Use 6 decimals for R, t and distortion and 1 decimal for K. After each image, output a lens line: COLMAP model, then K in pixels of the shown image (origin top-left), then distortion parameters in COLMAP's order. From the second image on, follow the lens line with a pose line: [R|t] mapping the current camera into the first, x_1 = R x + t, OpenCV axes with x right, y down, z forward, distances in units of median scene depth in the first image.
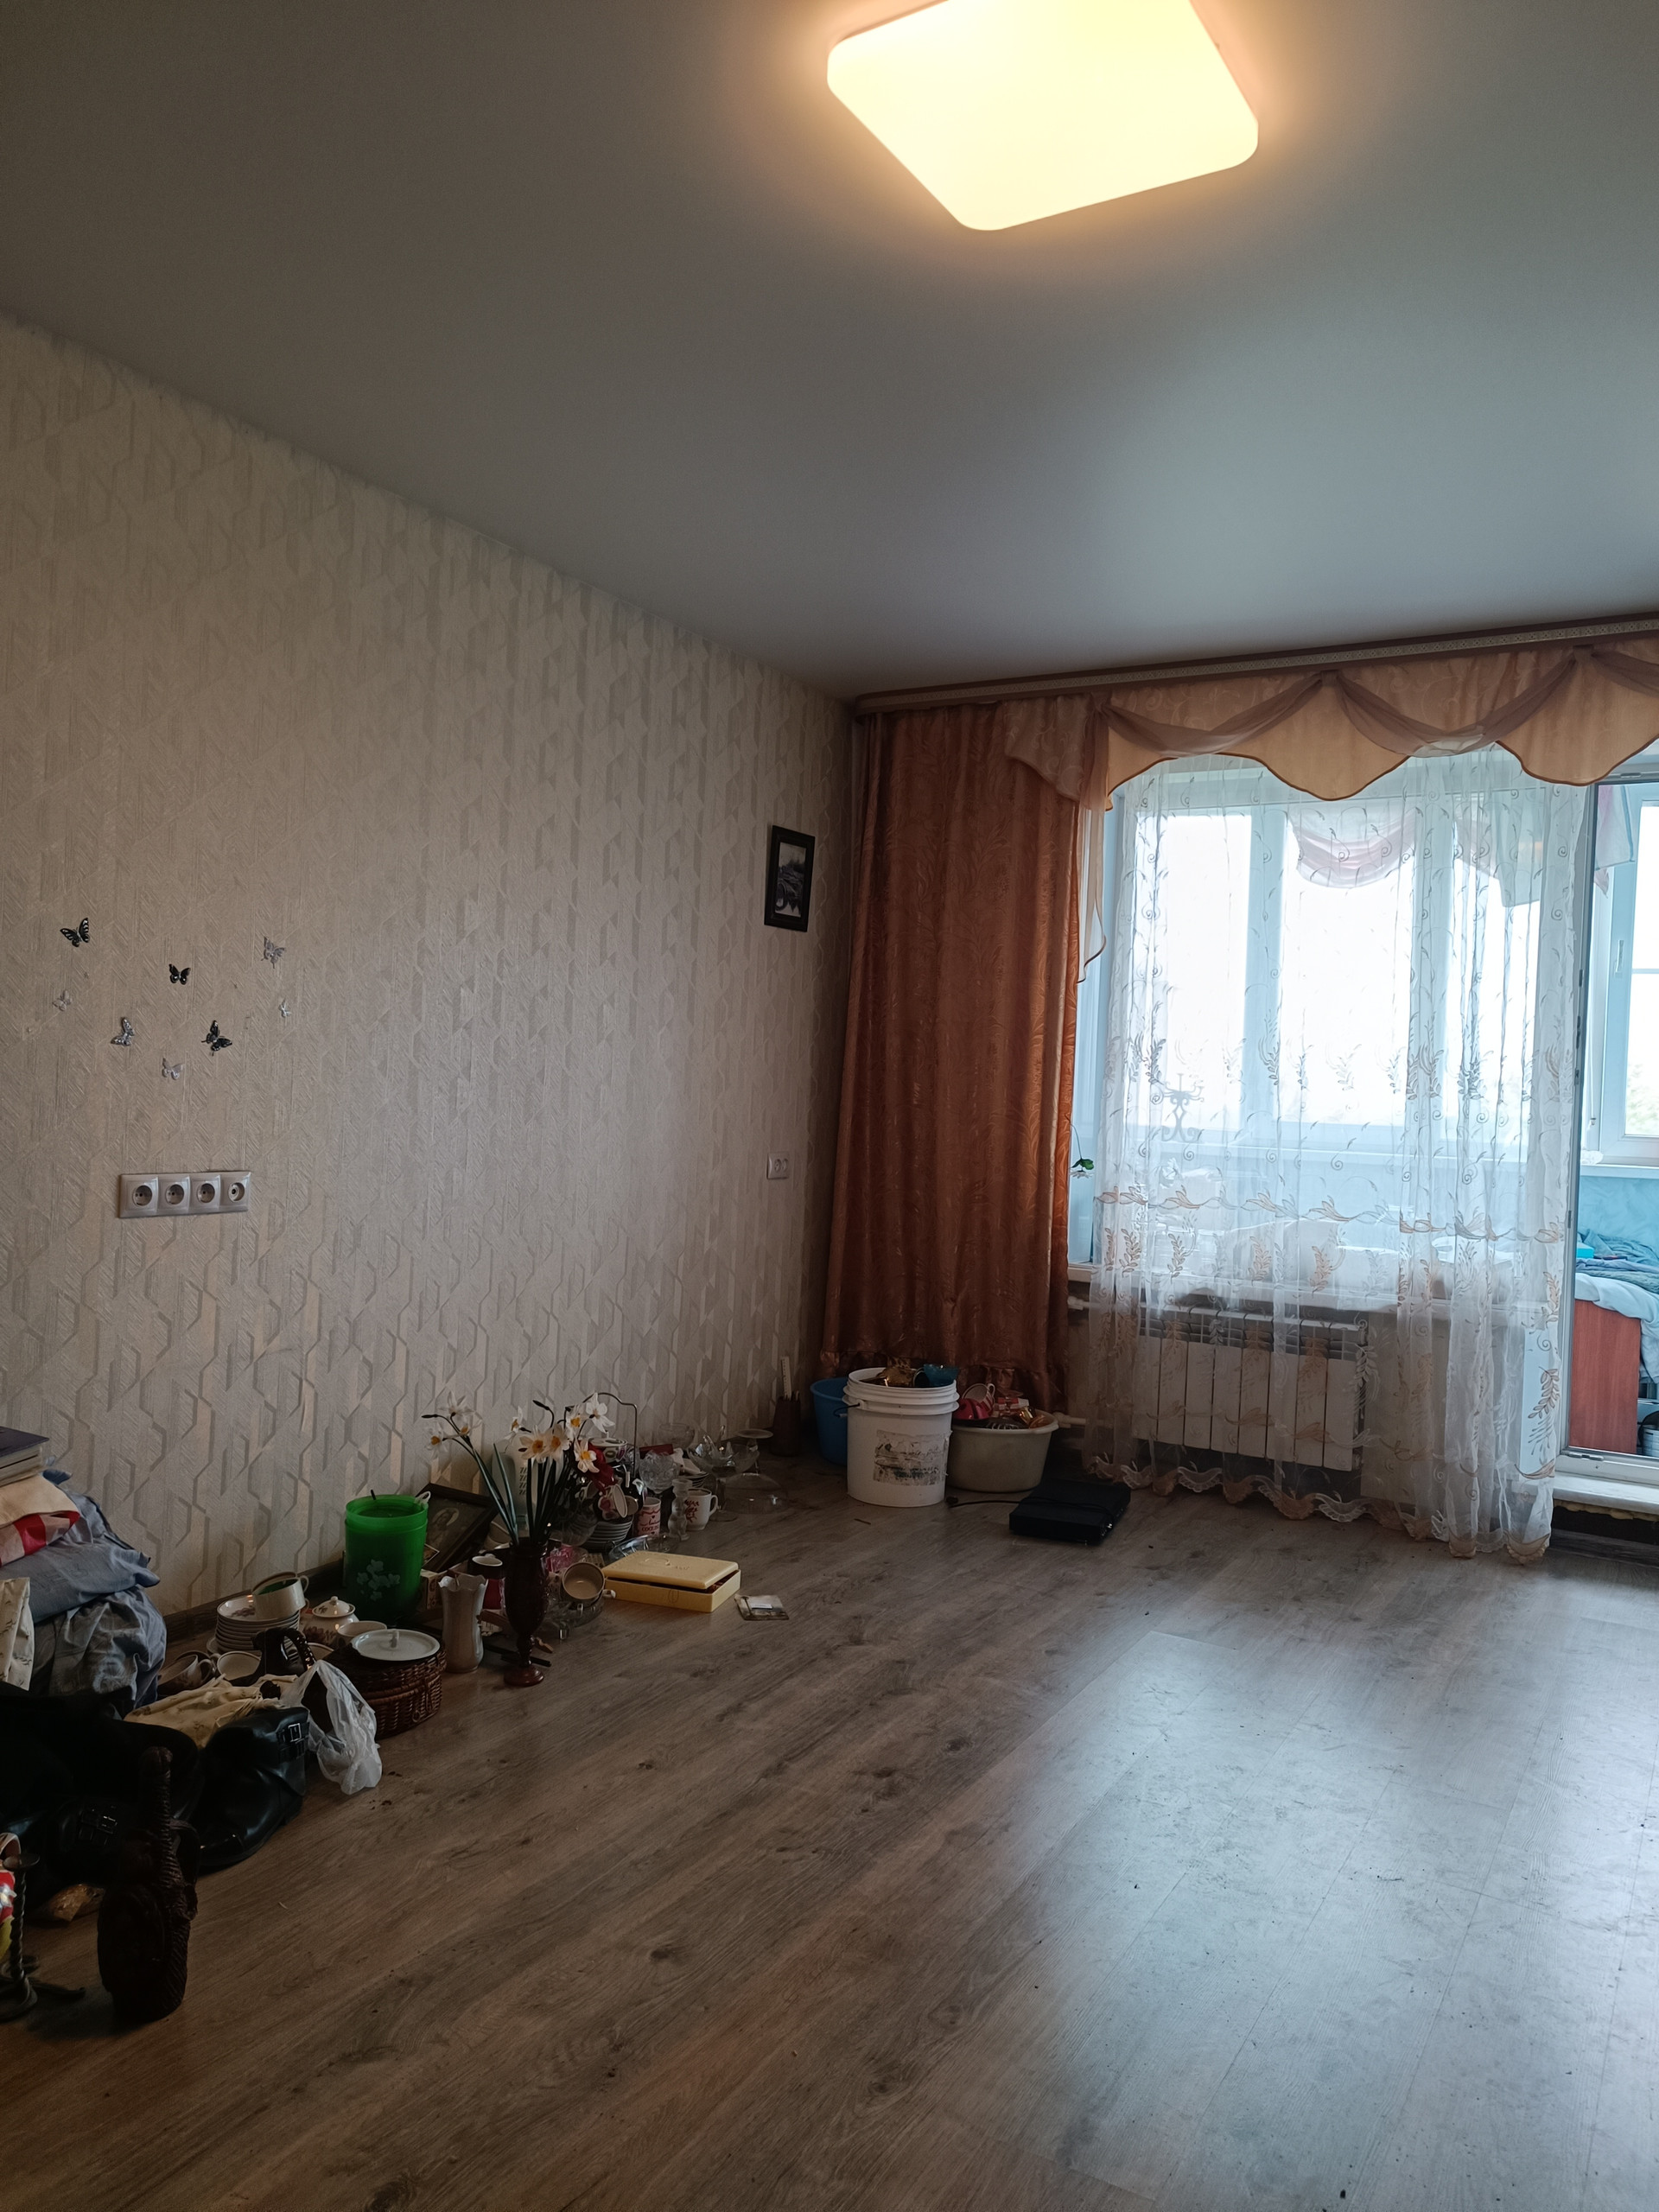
lens RADIAL K [[1585.5, 0, 837.6], [0, 1585.5, 1103.4], [0, 0, 1]] dist [0.052834, -0.062107]
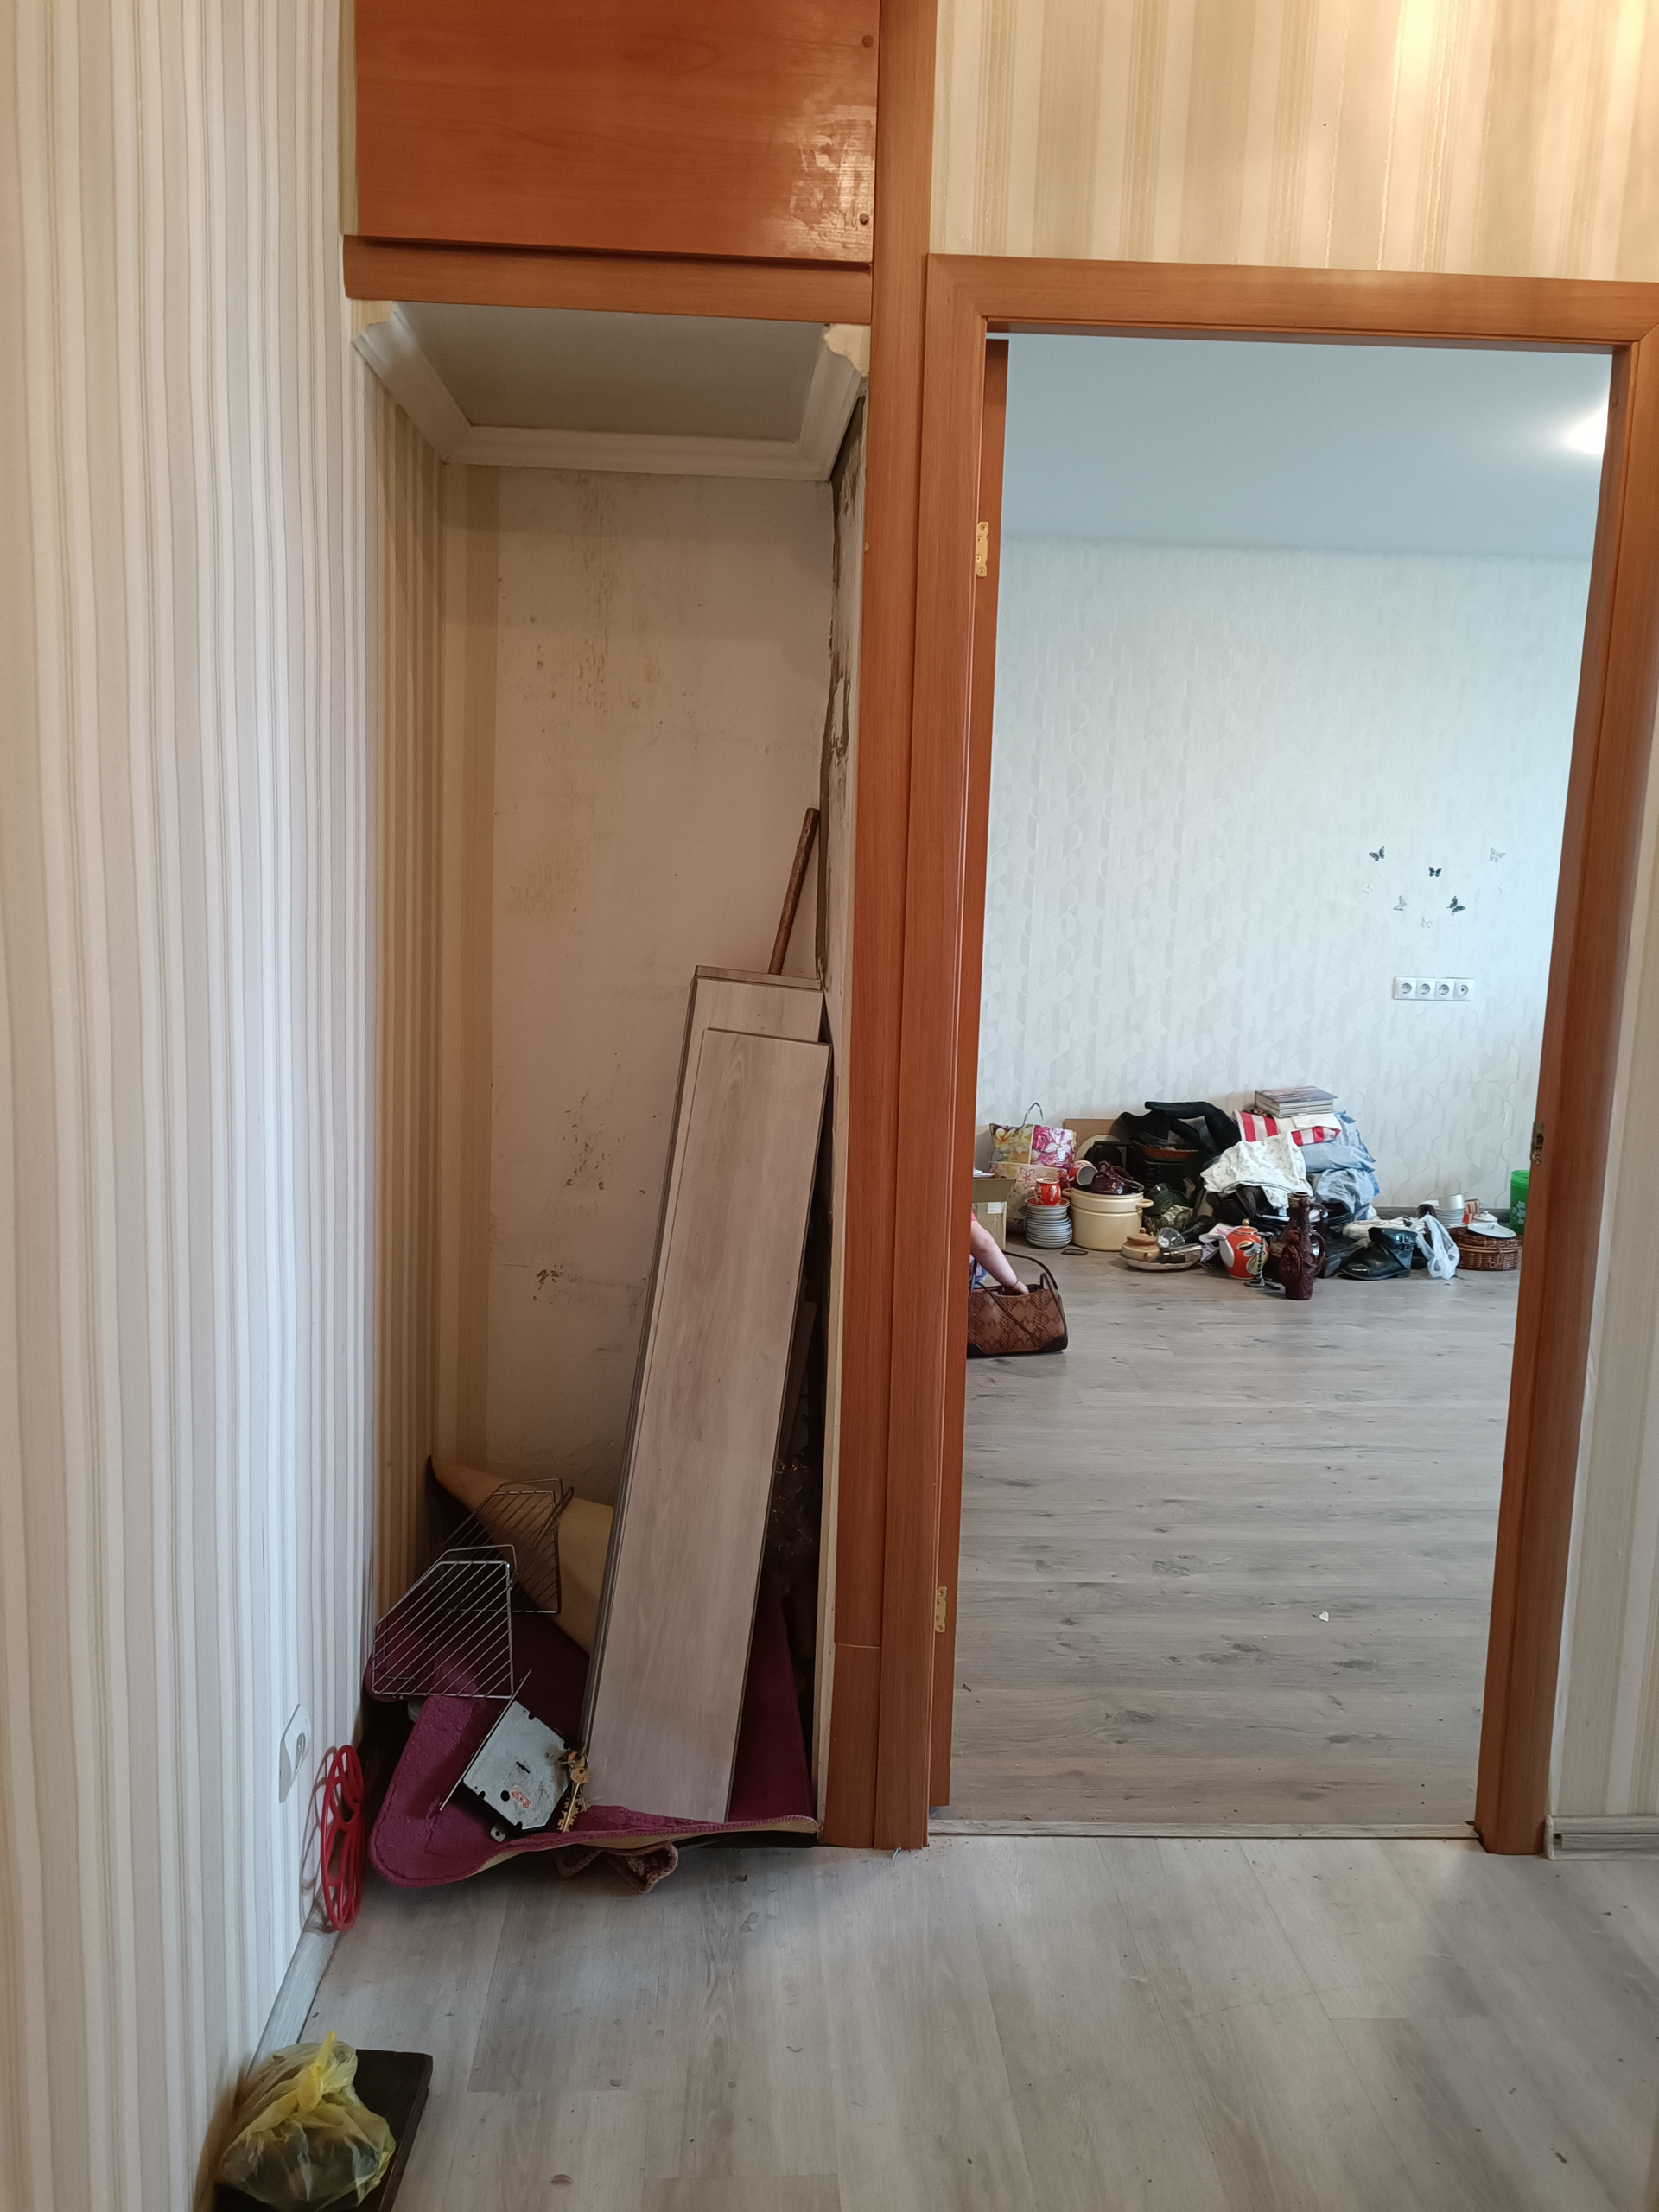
lens RADIAL K [[1585.5, 0, 837.6], [0, 1585.5, 1103.4], [0, 0, 1]] dist [0.052834, -0.062107]
pose [[0.550664, 0.112304, -0.827138, 0.890020], [-0.019848, 0.992390, 0.121527, -0.028038], [0.834491, -0.050503, 0.548702, -0.717014]]
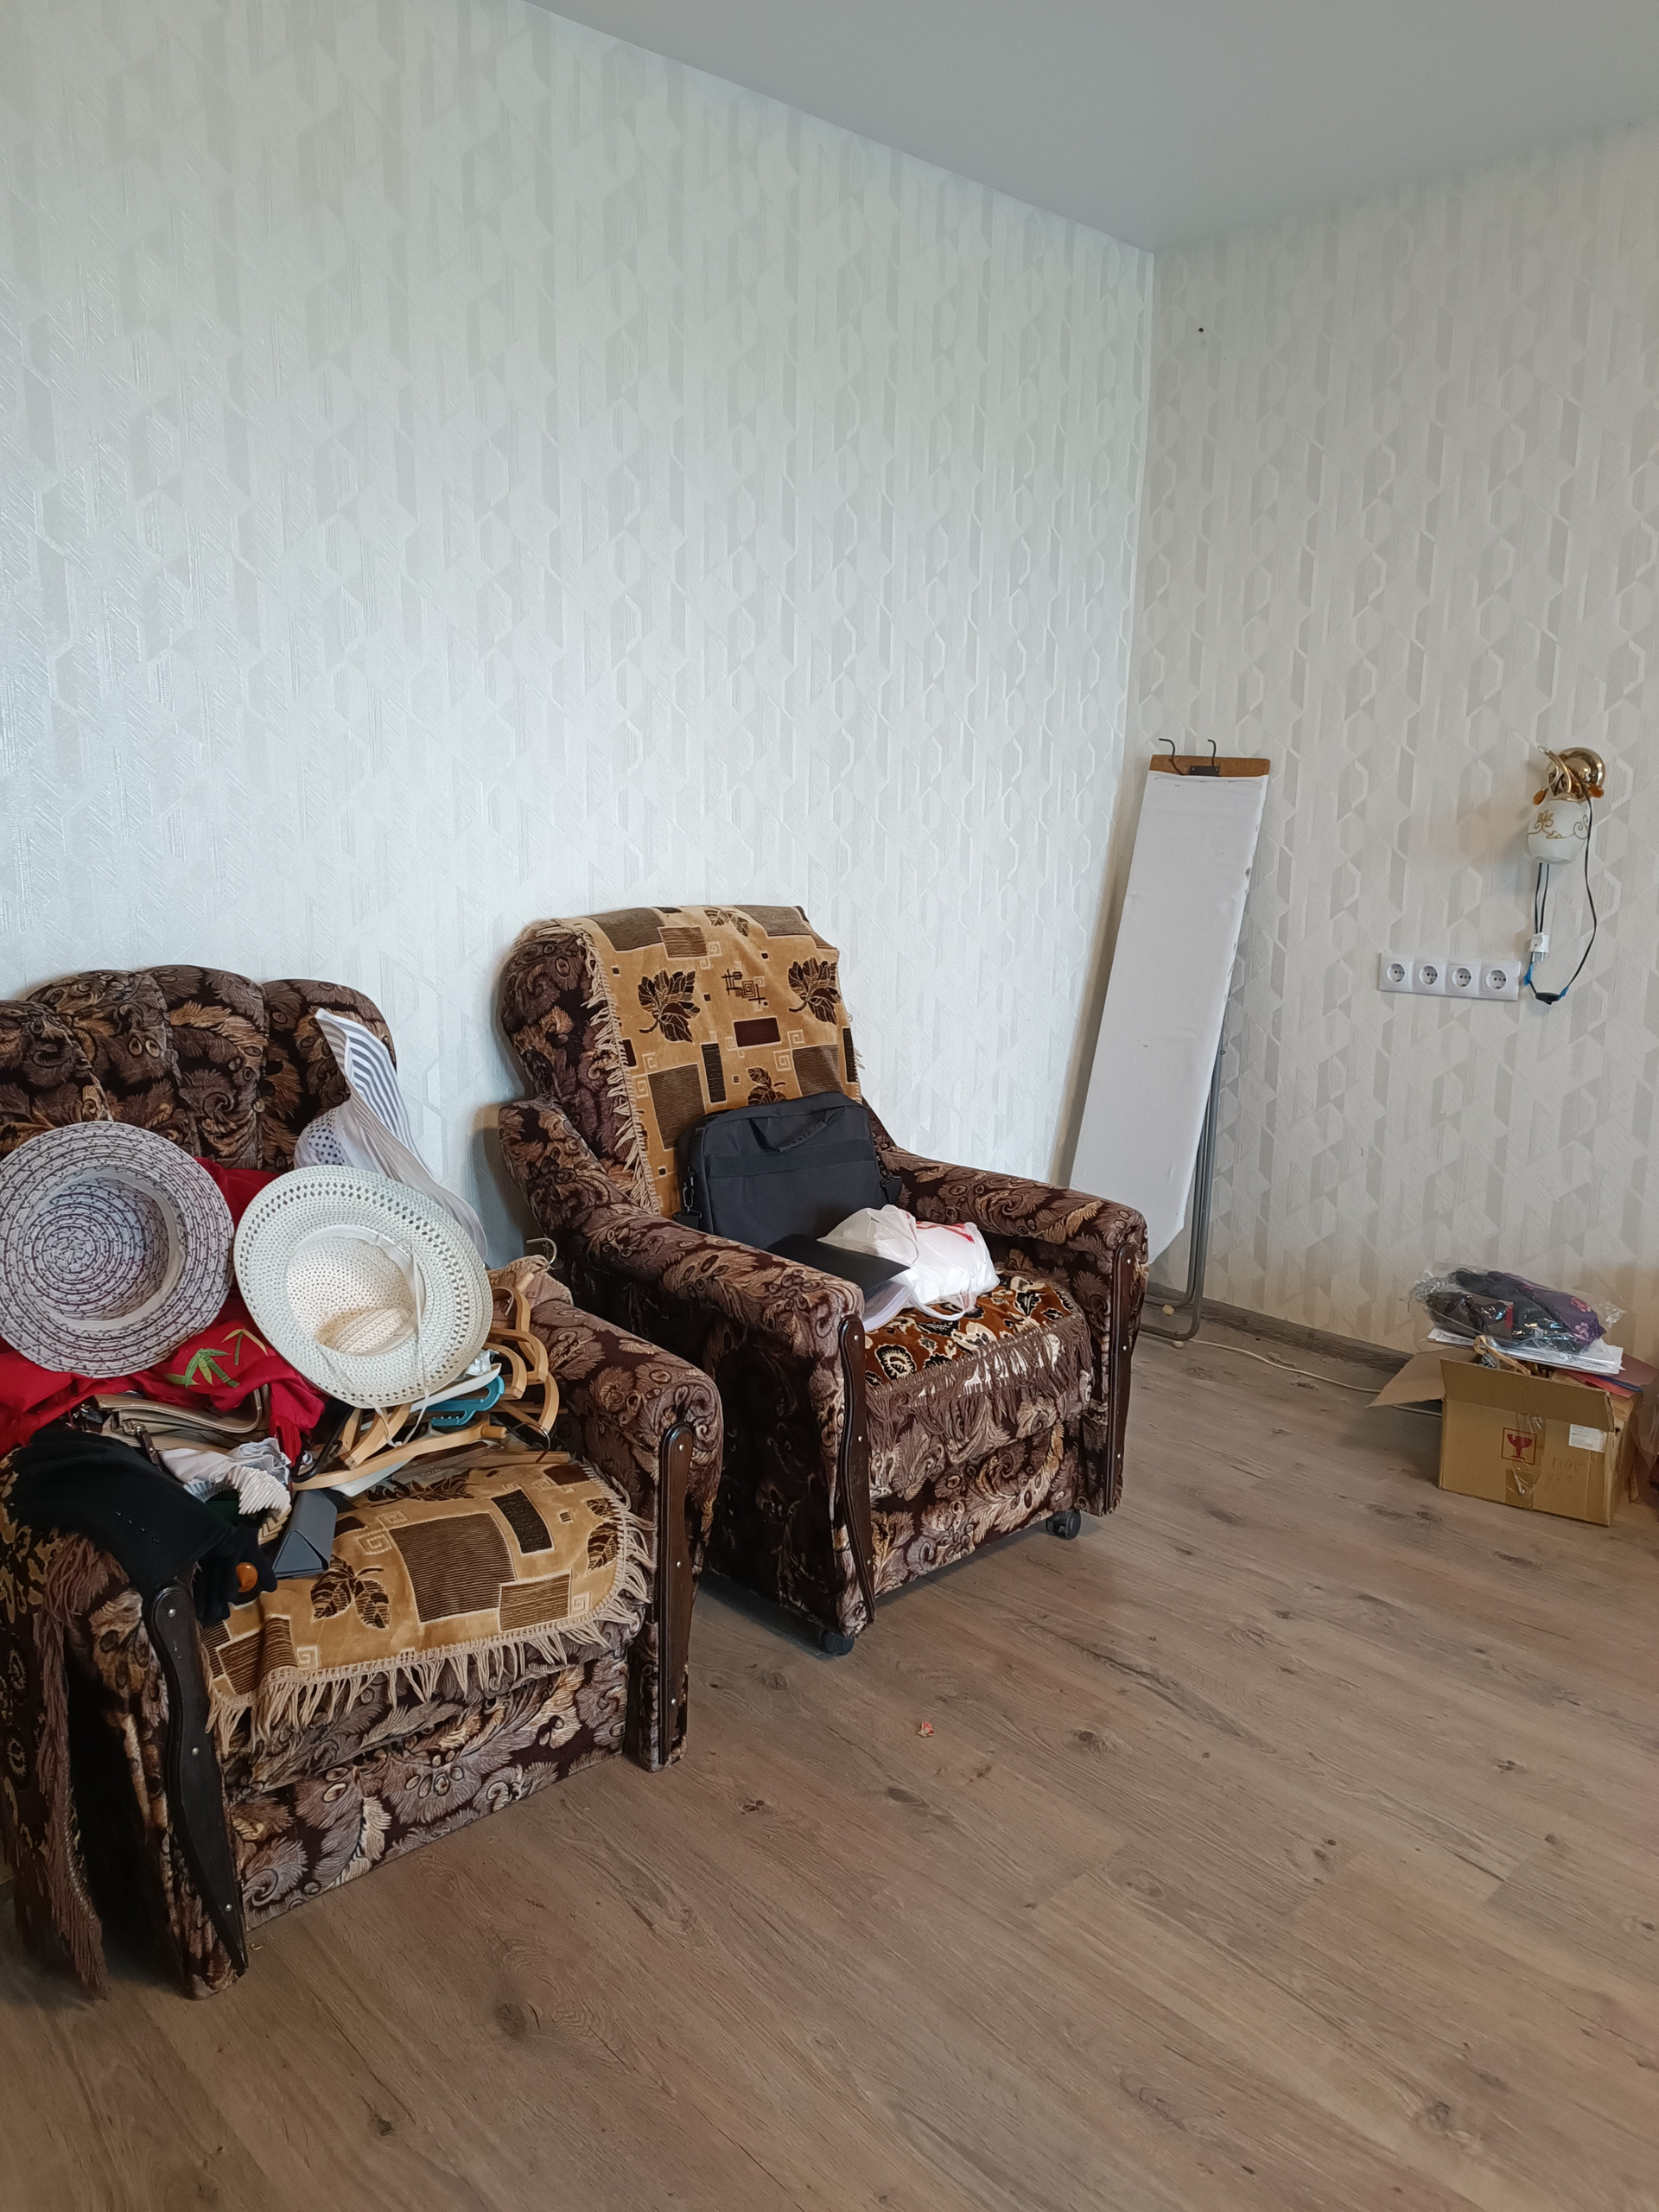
lens RADIAL K [[1601.8, 0, 829.5], [0, 1601.8, 1106.0], [0, 0, 1]] dist [0.046254, -0.060681]
pose [[-0.283282, 0.134959, -0.949493, 0.439609], [-0.032809, 0.988106, 0.150236, -0.002665], [0.958475, 0.073711, -0.275485, 0.342025]]
